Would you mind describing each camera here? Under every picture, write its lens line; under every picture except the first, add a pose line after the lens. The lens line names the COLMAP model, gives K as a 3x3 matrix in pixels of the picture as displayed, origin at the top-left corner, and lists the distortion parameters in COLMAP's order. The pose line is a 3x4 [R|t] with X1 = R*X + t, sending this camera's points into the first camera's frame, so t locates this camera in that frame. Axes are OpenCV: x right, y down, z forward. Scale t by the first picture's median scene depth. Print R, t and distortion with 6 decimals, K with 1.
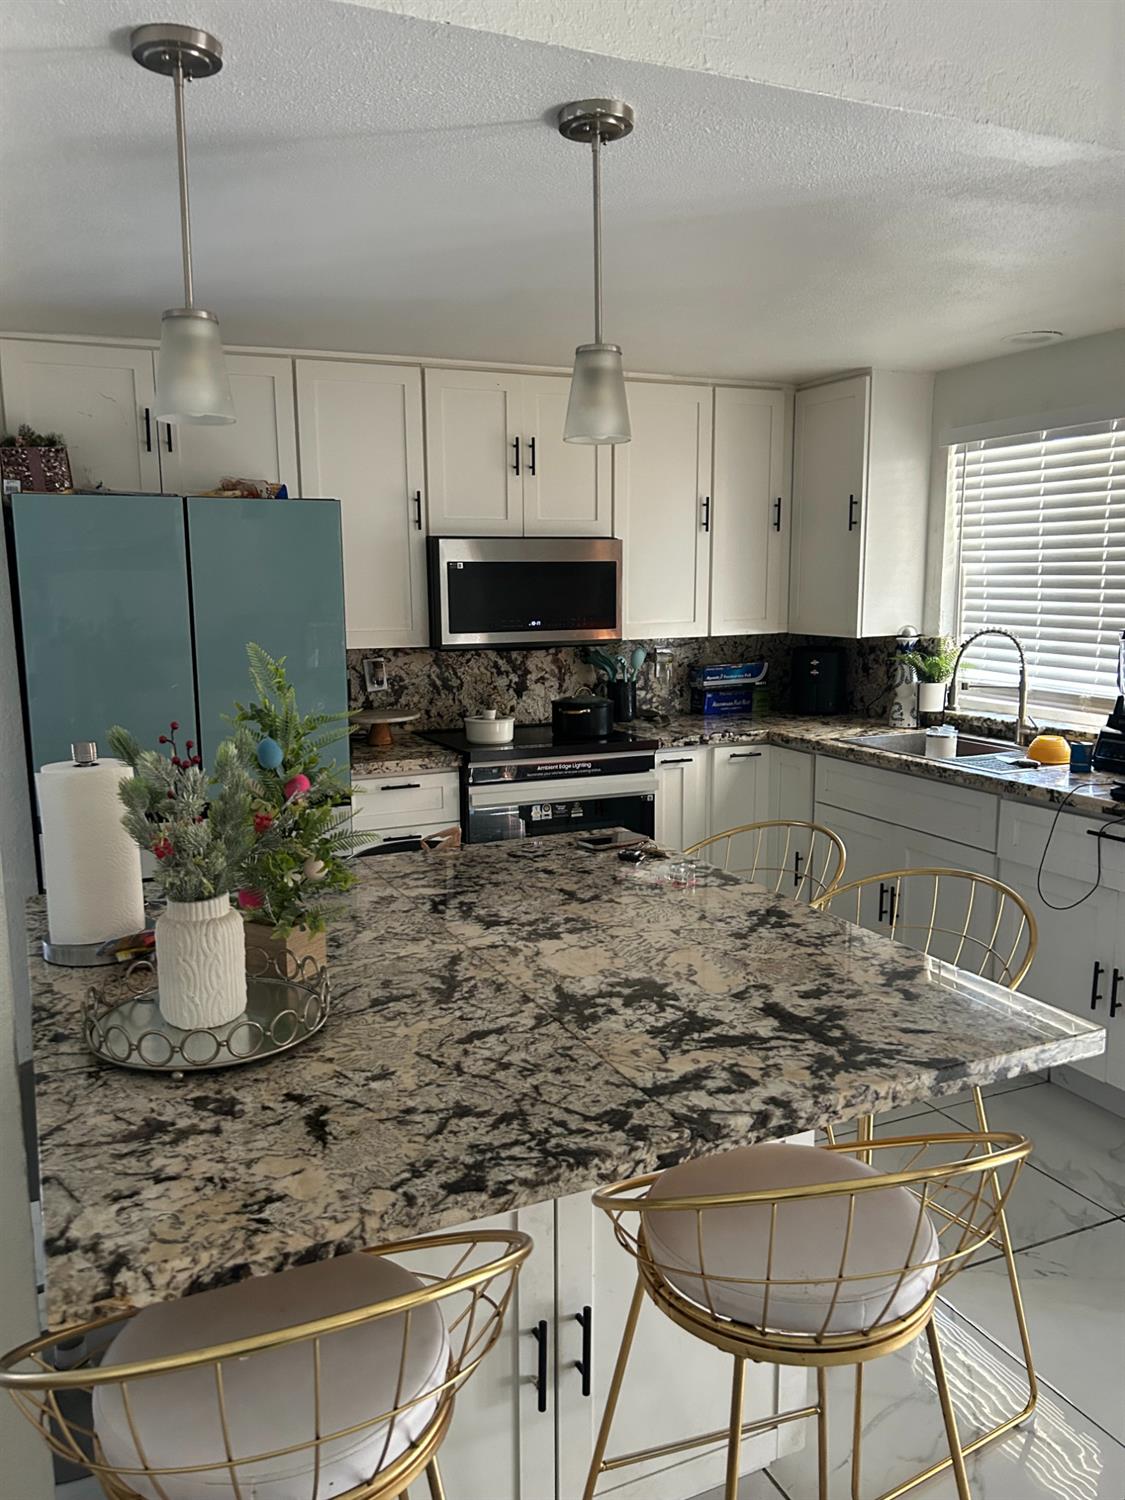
lens RADIAL K [[1113.0, 0, 553.5], [0, 1113.0, 780.8], [0, 0, 1]] dist [0.143365, -0.353037]
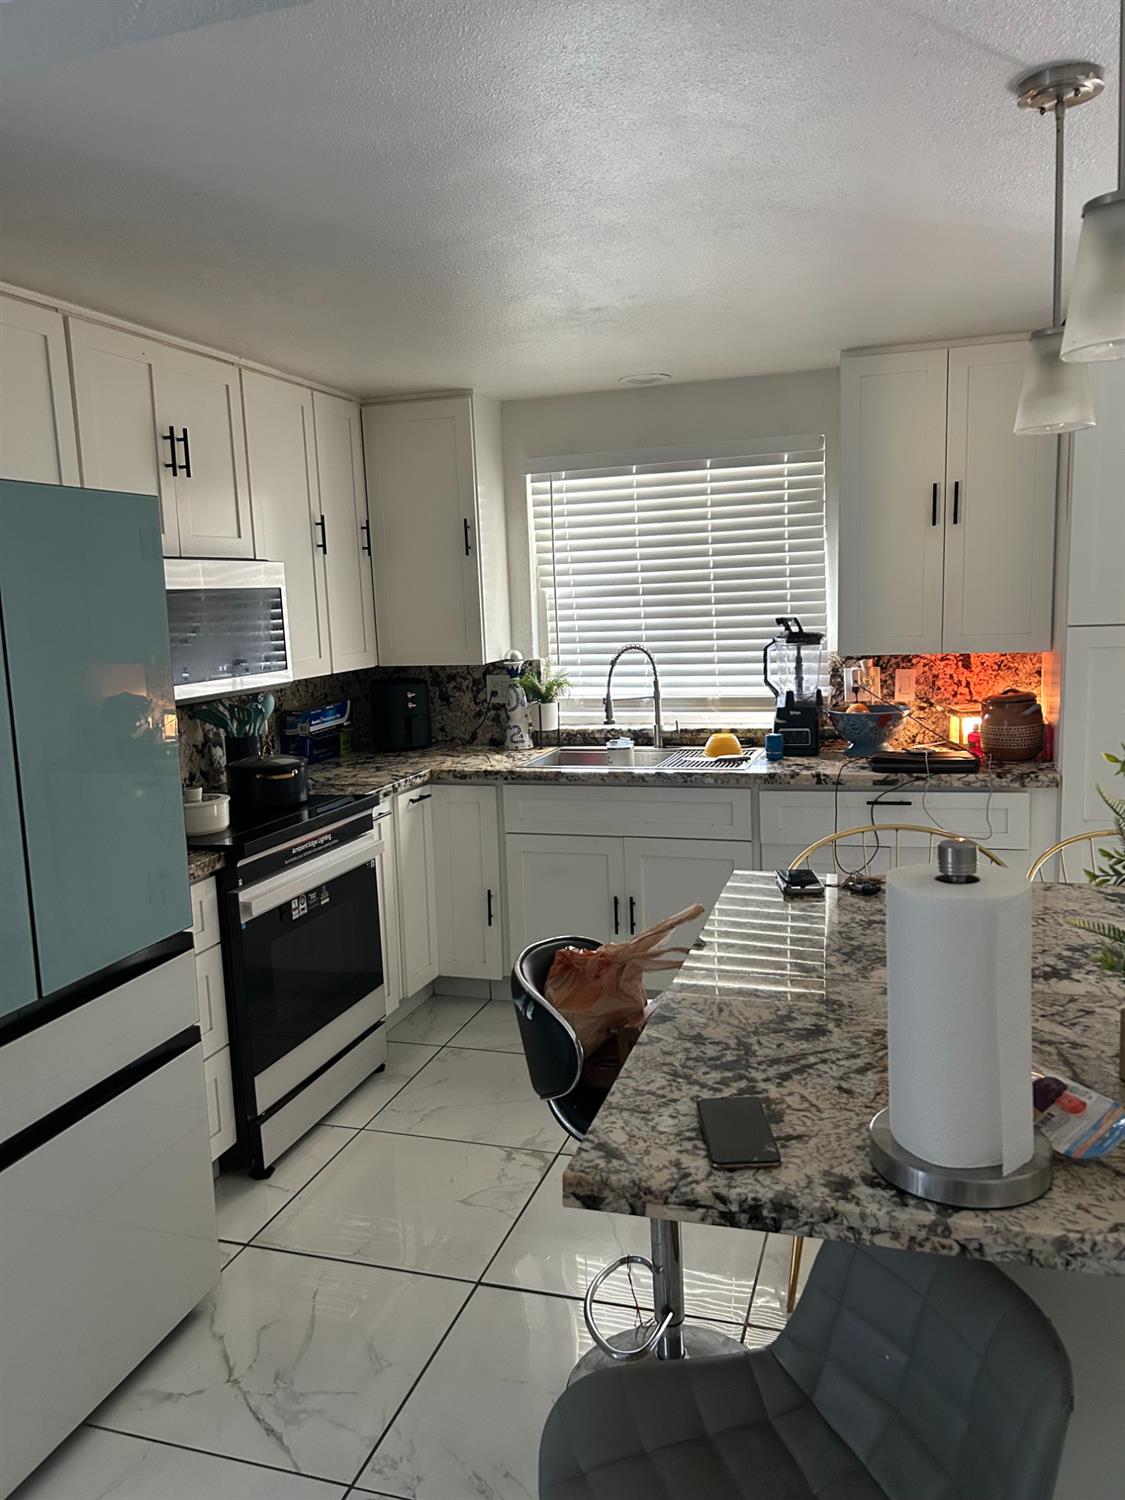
lens RADIAL K [[1113.0, 0, 553.5], [0, 1113.0, 780.8], [0, 0, 1]] dist [0.143365, -0.353037]
pose [[0.661462, -0.141396, 0.736529, -0.461089], [0.167645, 0.985093, 0.038556, -0.059234], [-0.731002, 0.097972, 0.675306, 0.334152]]
